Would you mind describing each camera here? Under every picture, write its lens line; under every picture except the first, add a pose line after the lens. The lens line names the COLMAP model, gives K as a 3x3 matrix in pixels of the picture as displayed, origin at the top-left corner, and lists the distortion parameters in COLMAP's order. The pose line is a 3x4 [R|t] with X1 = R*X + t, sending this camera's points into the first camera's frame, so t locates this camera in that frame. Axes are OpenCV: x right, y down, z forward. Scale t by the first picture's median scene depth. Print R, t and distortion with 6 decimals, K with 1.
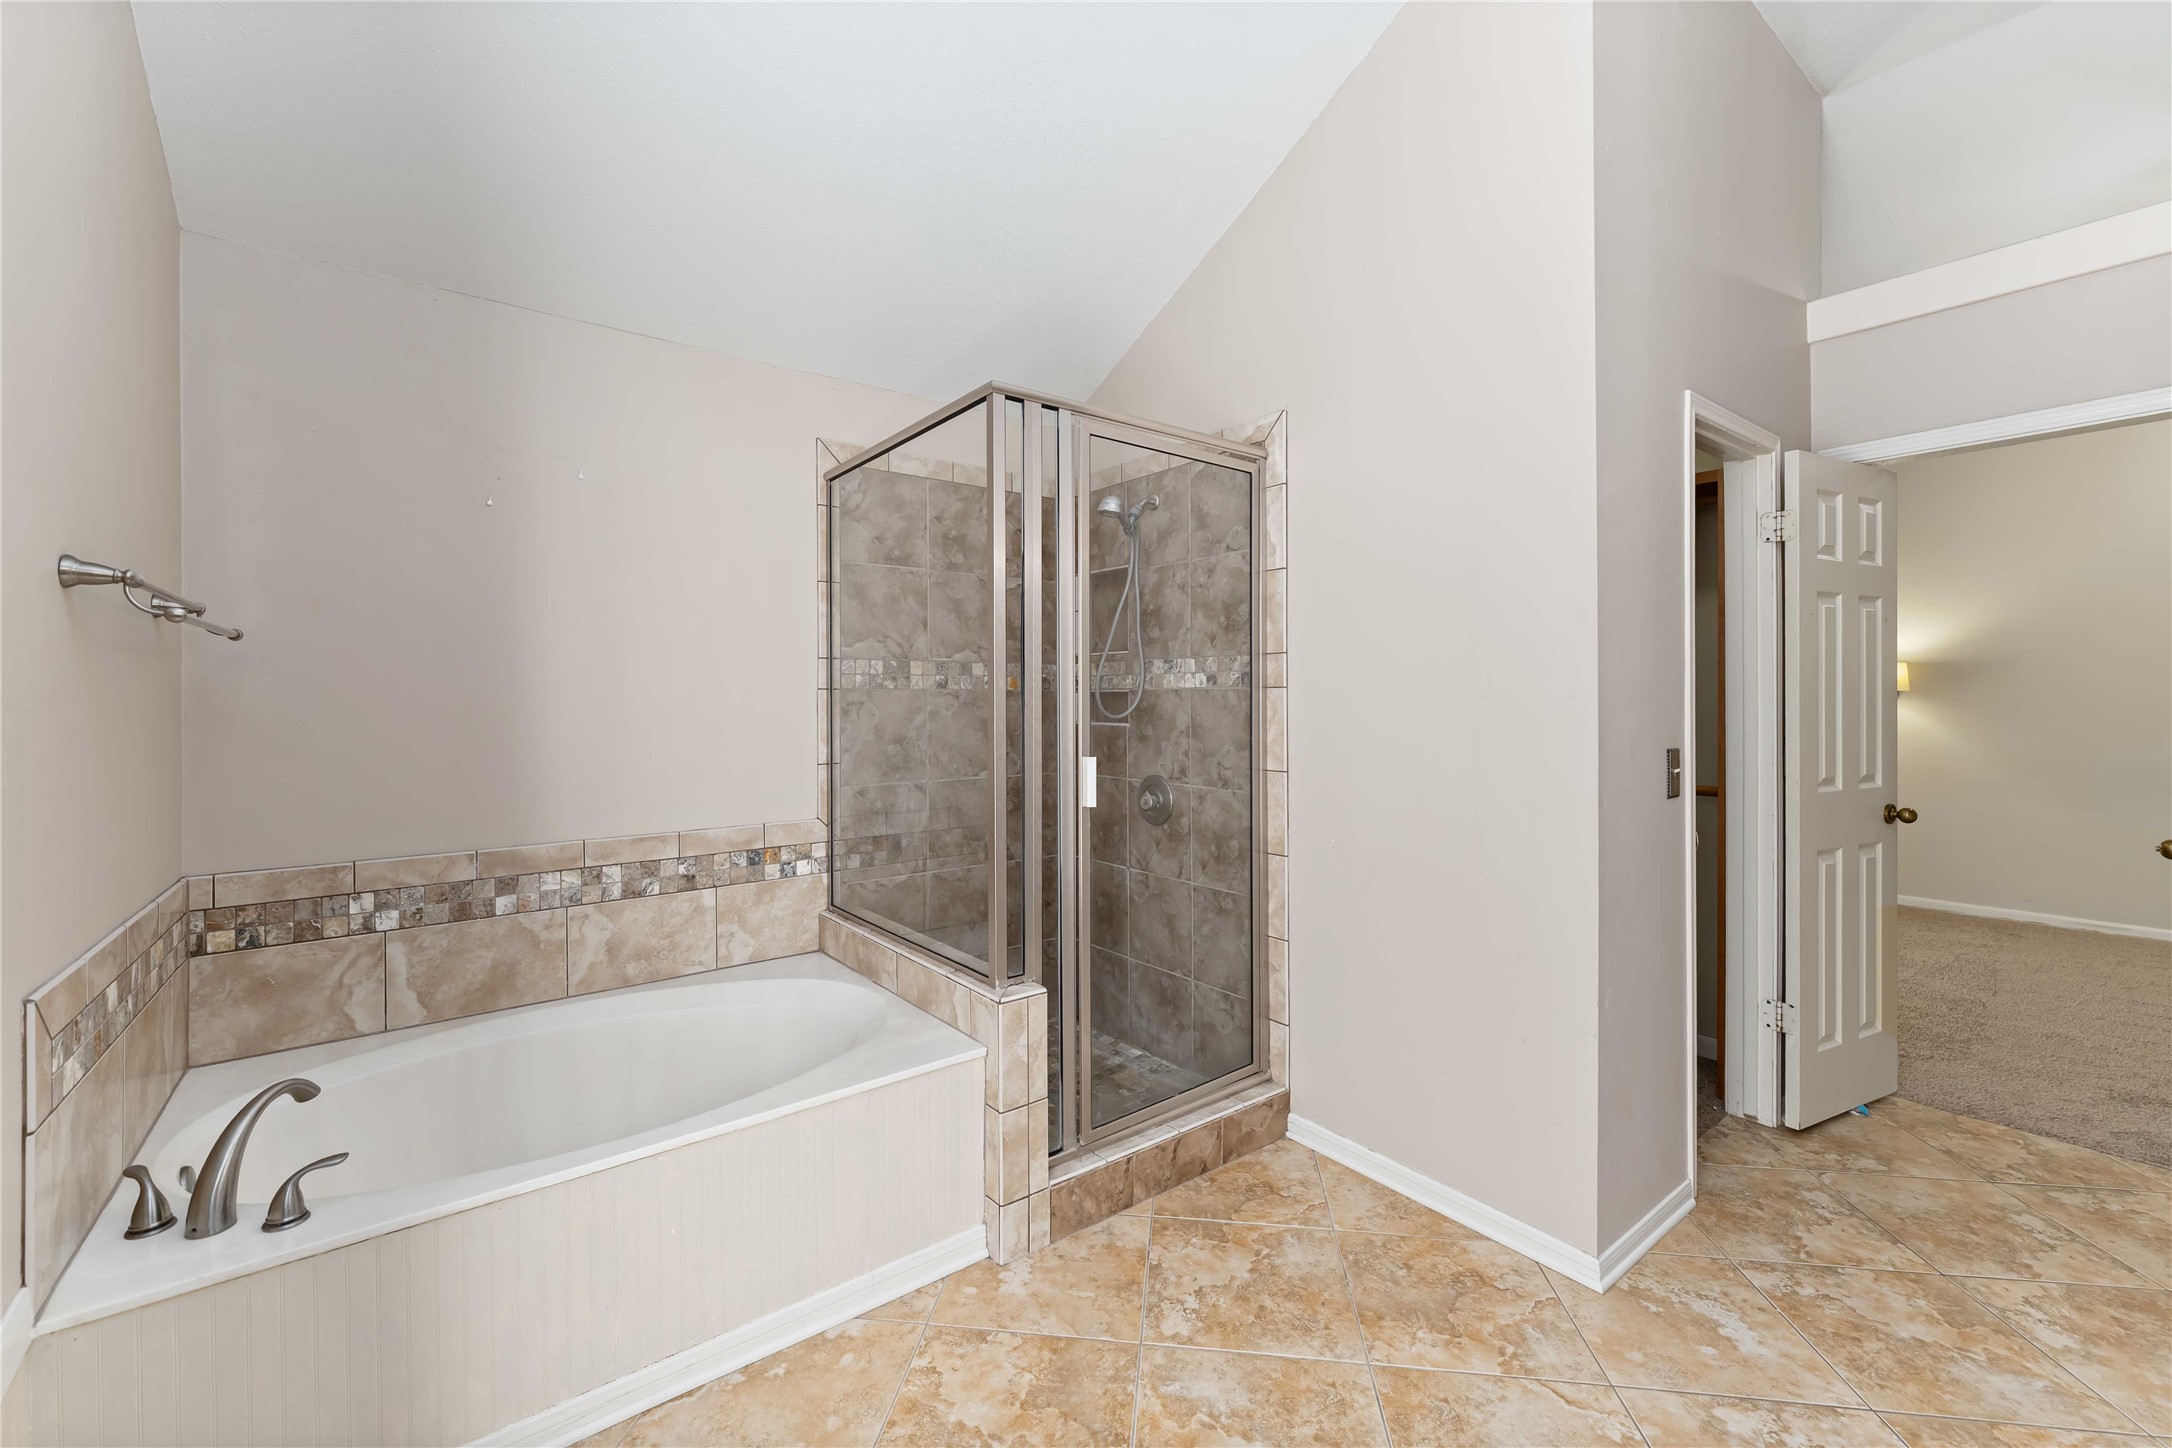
lens RADIAL K [[886.5, 0, 1080.9], [0, 886.5, 703.9], [0, 0, 1]] dist [0.008098, -0.000531]
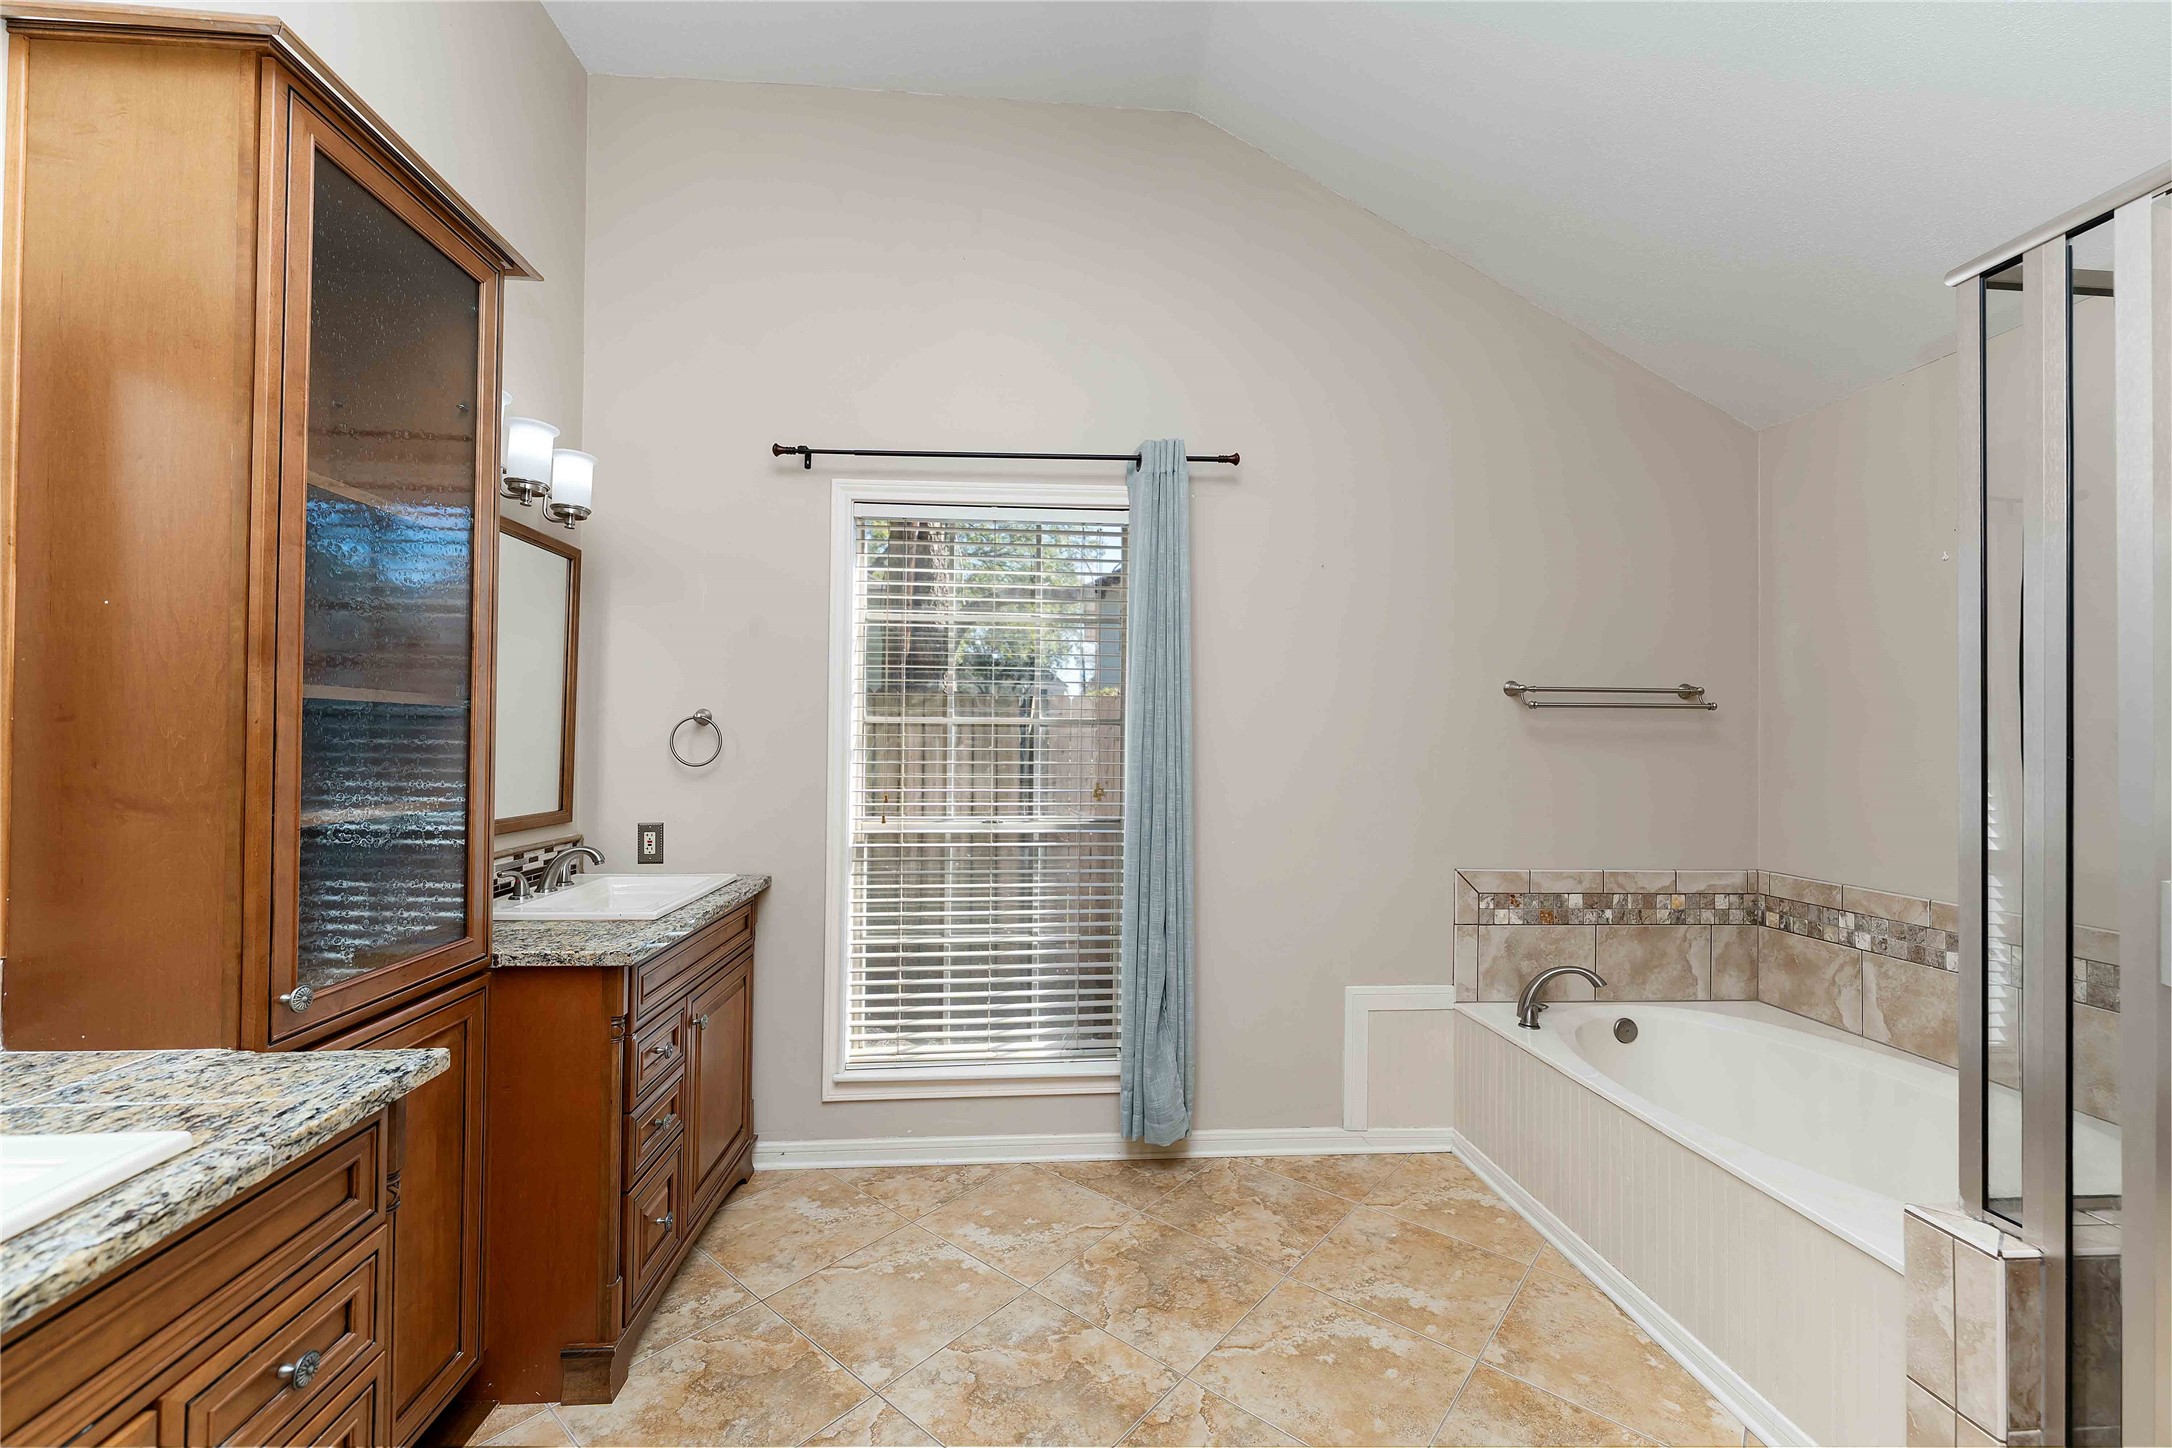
lens RADIAL K [[886.5, 0, 1083.5], [0, 886.5, 725.0], [0, 0, 1]] dist [0.008098, -0.000531]
pose [[-0.537439, -0.014595, -0.843176, 0.765987], [-0.012866, 0.999876, -0.009107, -0.015819], [0.843205, 0.005953, -0.537560, 0.776282]]
